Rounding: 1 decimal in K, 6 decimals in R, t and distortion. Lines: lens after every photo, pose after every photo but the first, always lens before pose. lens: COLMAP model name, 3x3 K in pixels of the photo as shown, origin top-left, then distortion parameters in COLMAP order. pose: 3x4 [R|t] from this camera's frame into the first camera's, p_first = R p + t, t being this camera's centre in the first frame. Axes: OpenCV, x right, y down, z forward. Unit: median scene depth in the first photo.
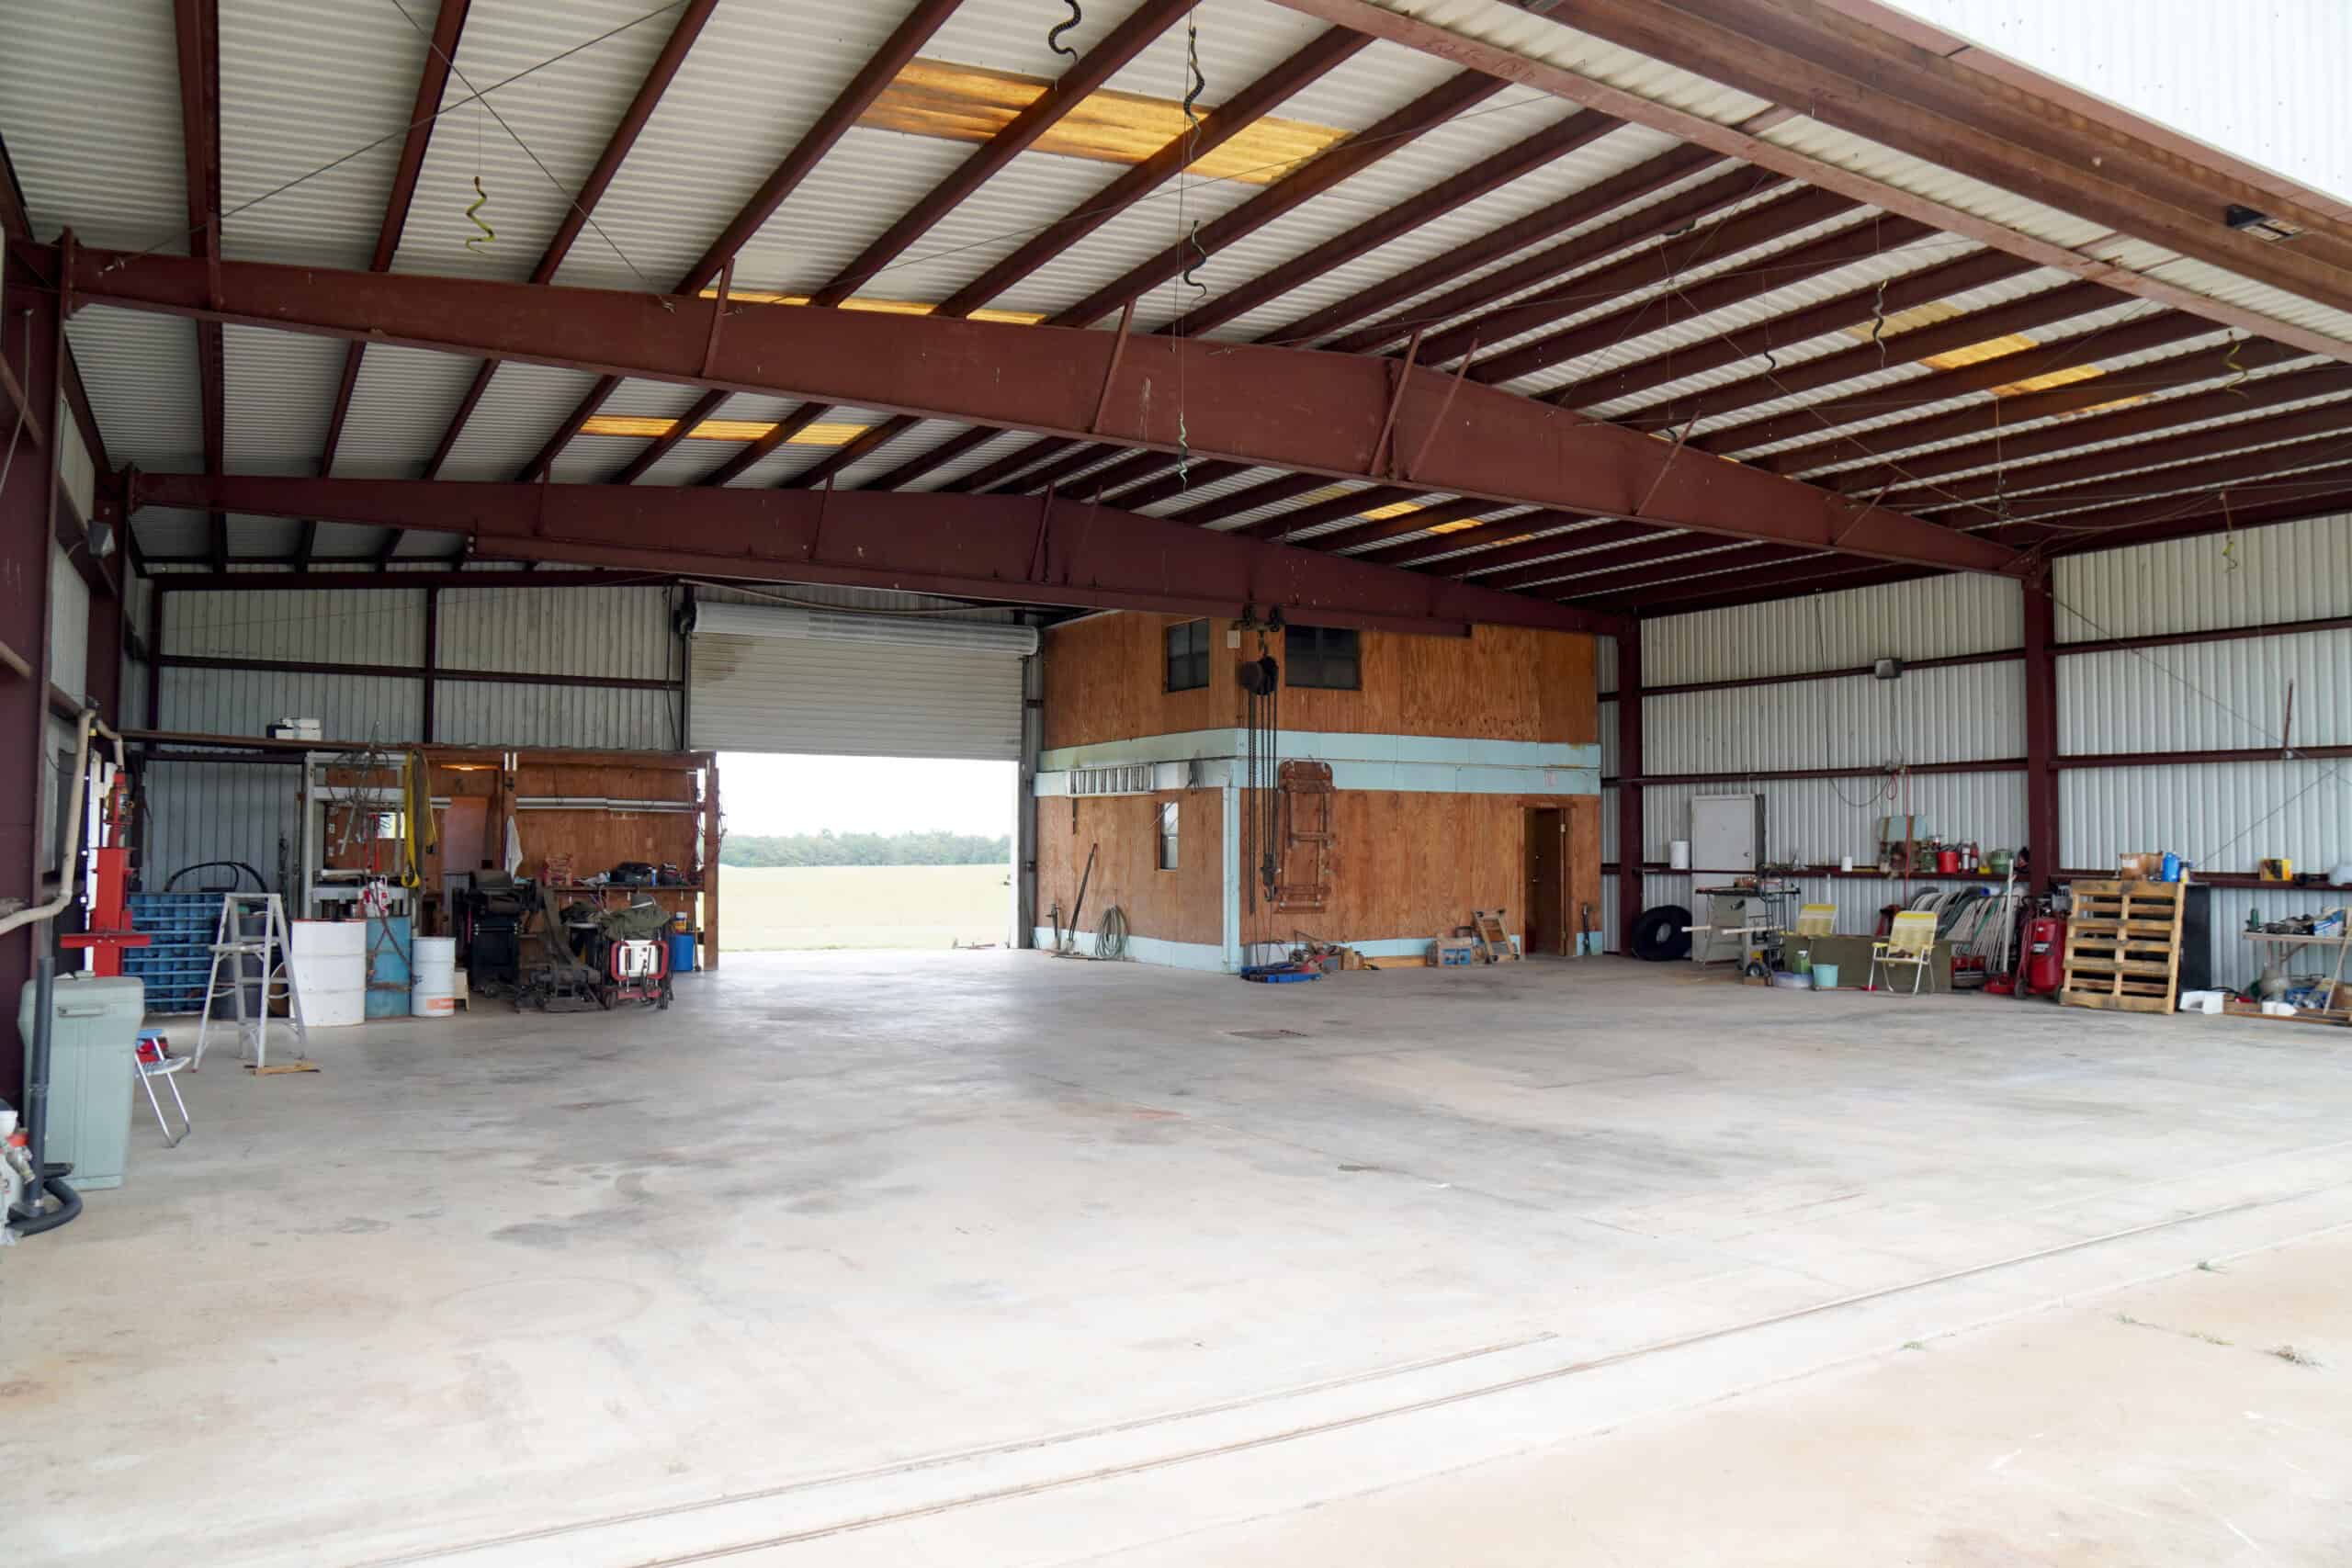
lens RADIAL K [[1640.7, 0, 1163.9], [0, 1640.7, 776.1], [0, 0, 1]] dist [-0.131341, 0.092868]
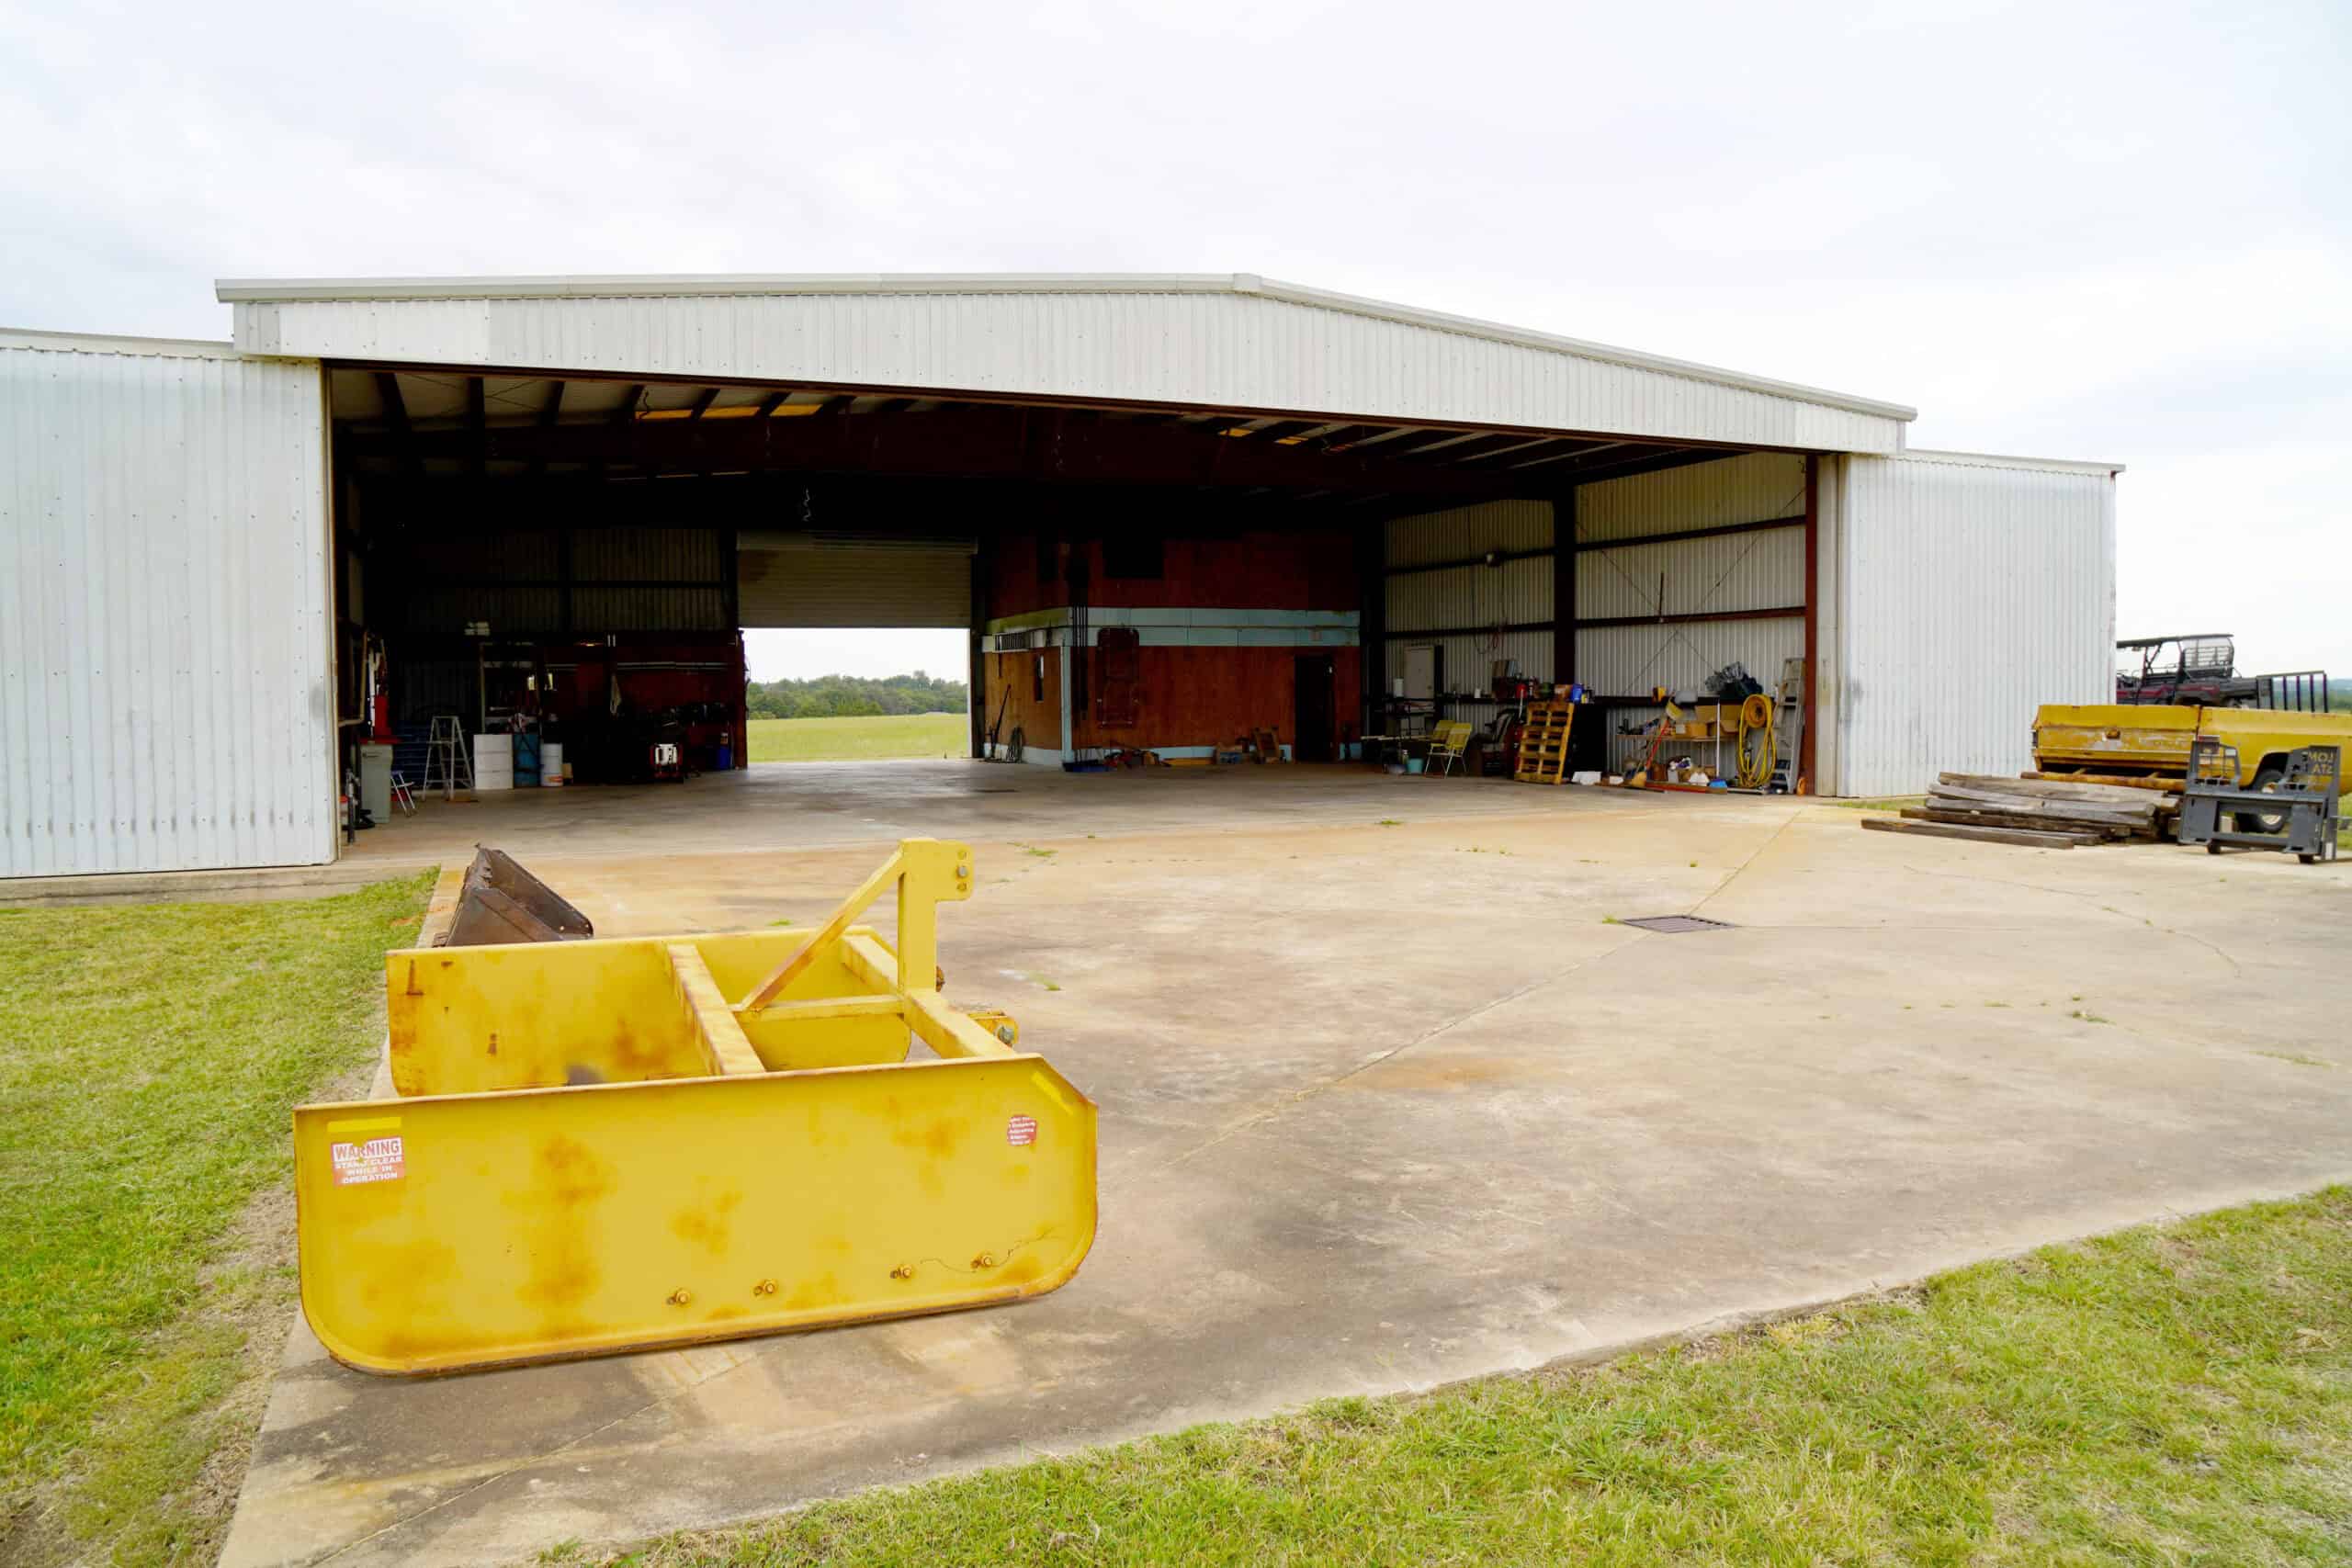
lens RADIAL K [[1640.7, 0, 1178.0], [0, 1640.7, 772.2], [0, 0, 1]] dist [-0.131341, 0.092868]
pose [[0.991553, -0.005353, -0.129592, 0.342712], [0.017468, 0.995556, 0.092536, -0.016151], [0.128521, -0.094018, 0.987240, -0.503784]]
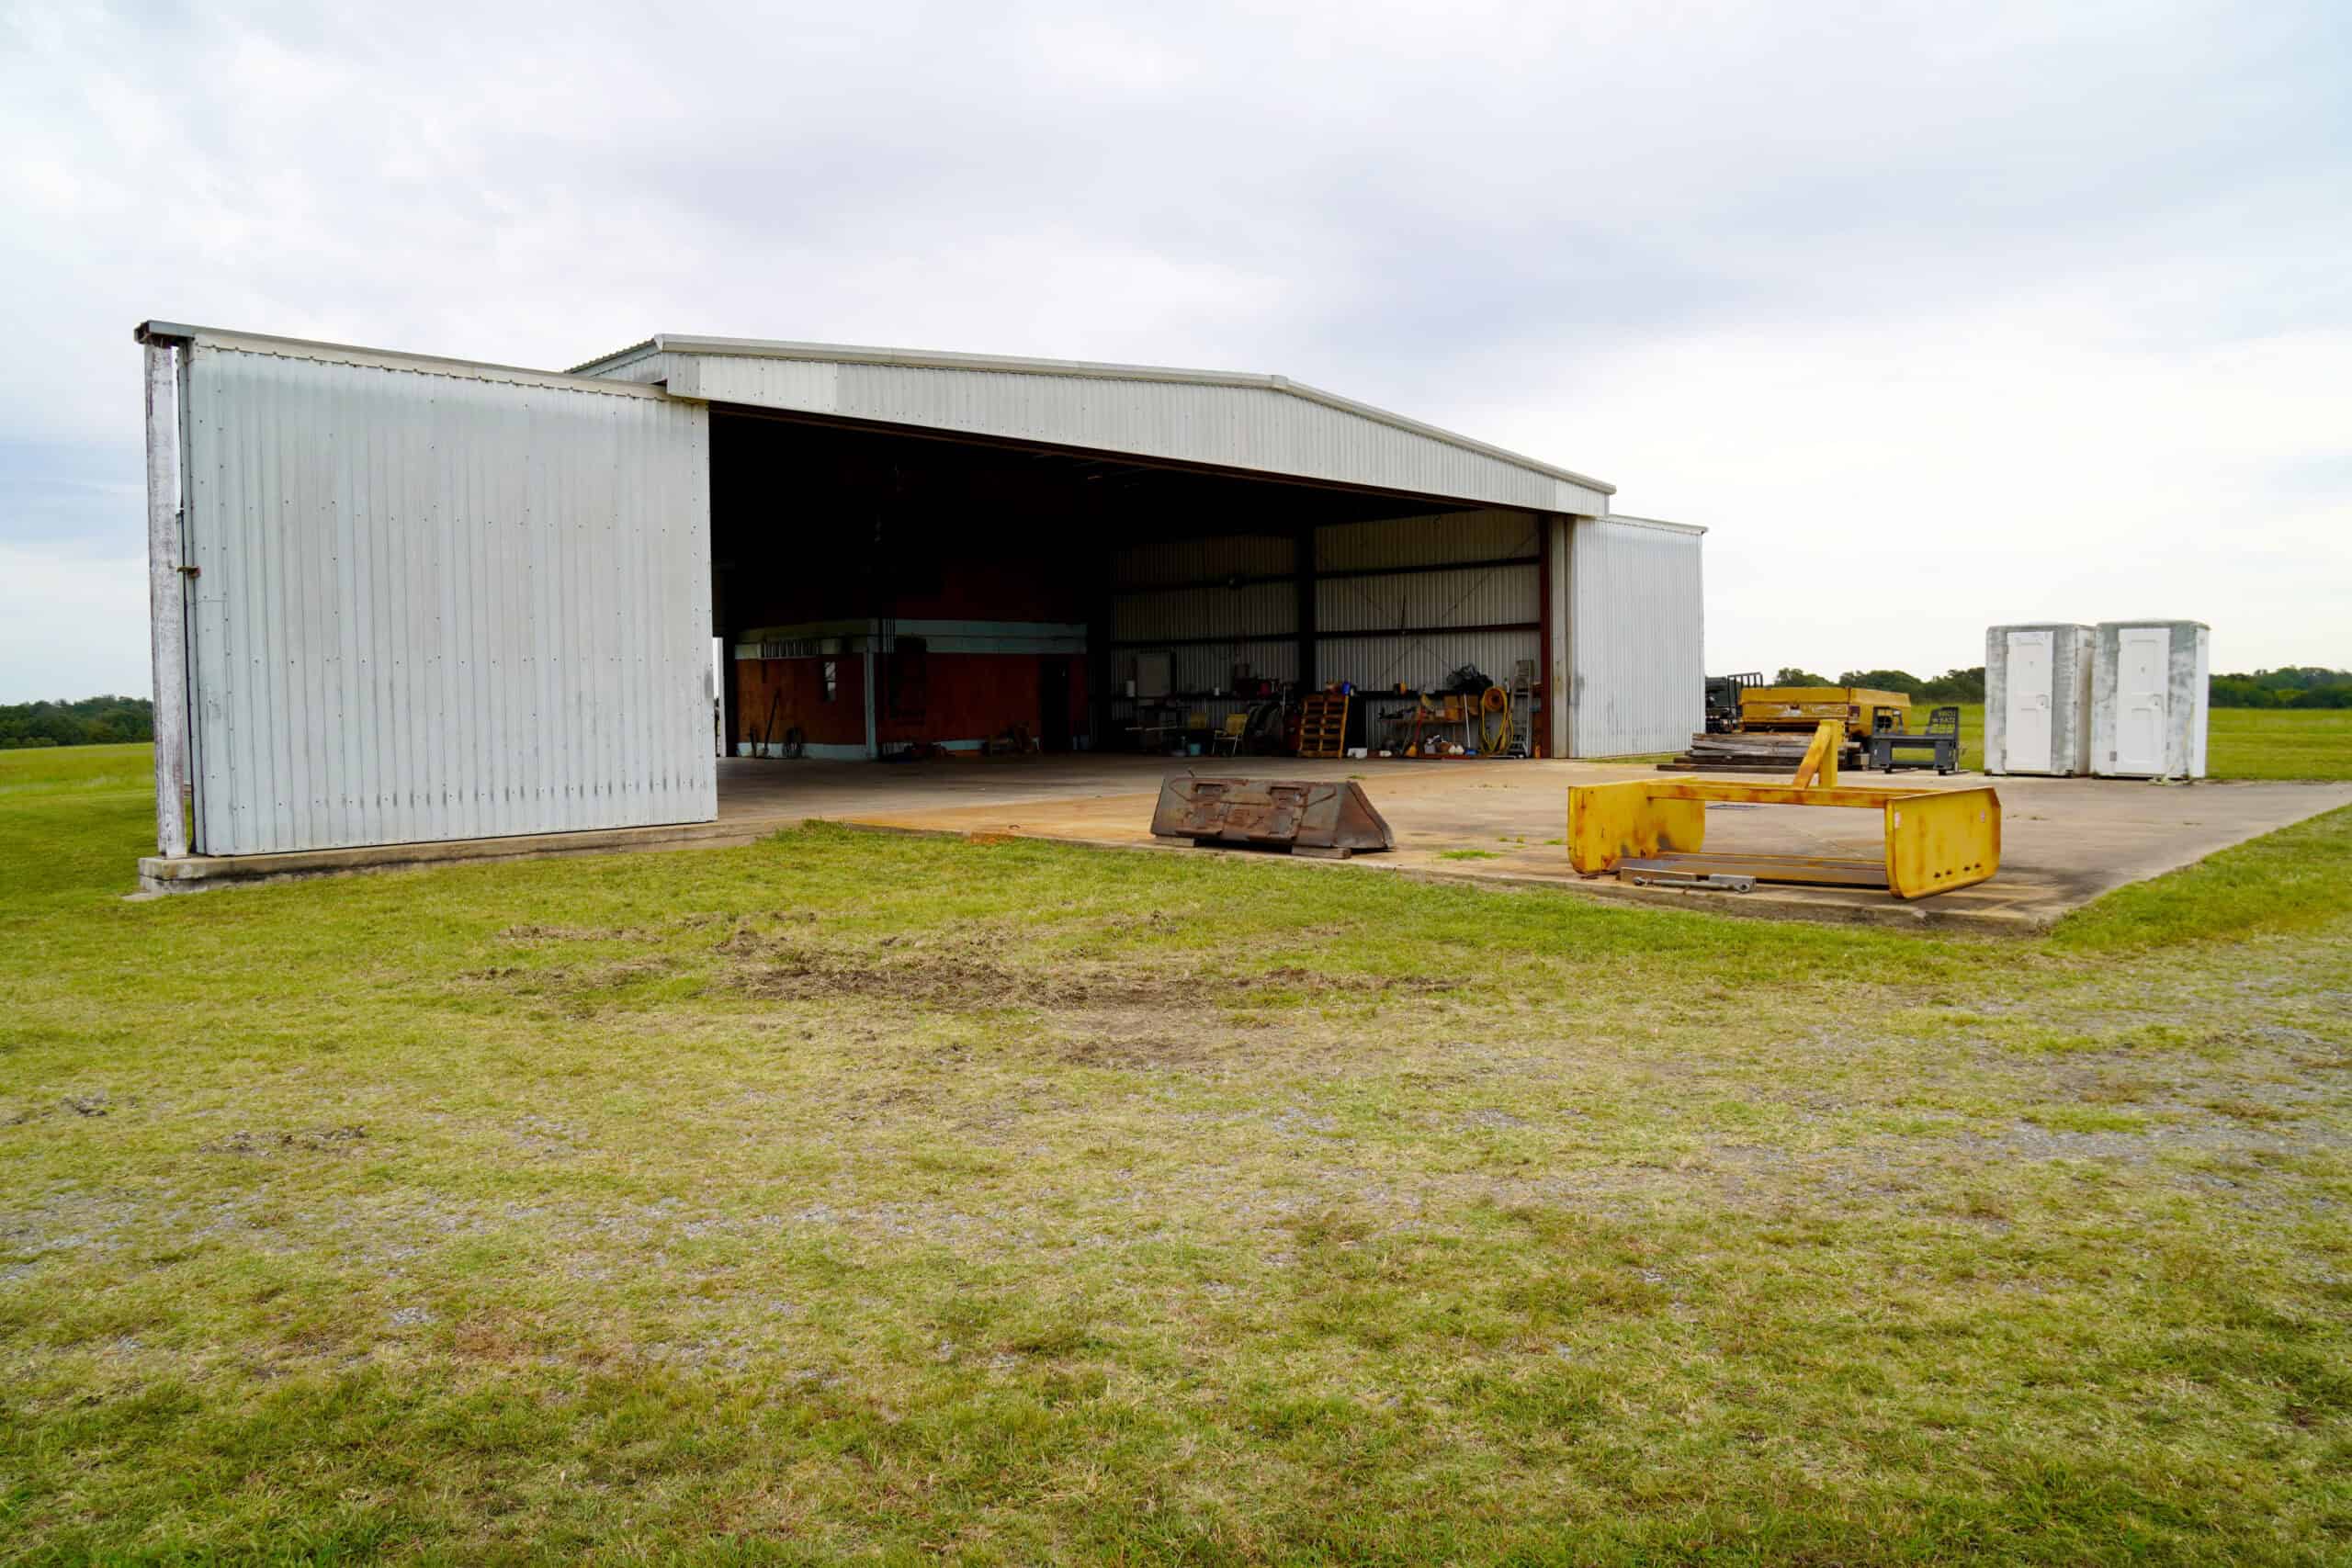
lens RADIAL K [[1640.7, 0, 1192.8], [0, 1640.7, 772.3], [0, 0, 1]] dist [-0.131341, 0.092868]
pose [[0.960197, -0.031203, 0.277574, -0.112428], [0.006878, 0.996081, 0.088183, -0.017109], [-0.279238, -0.082764, 0.956648, -0.751352]]
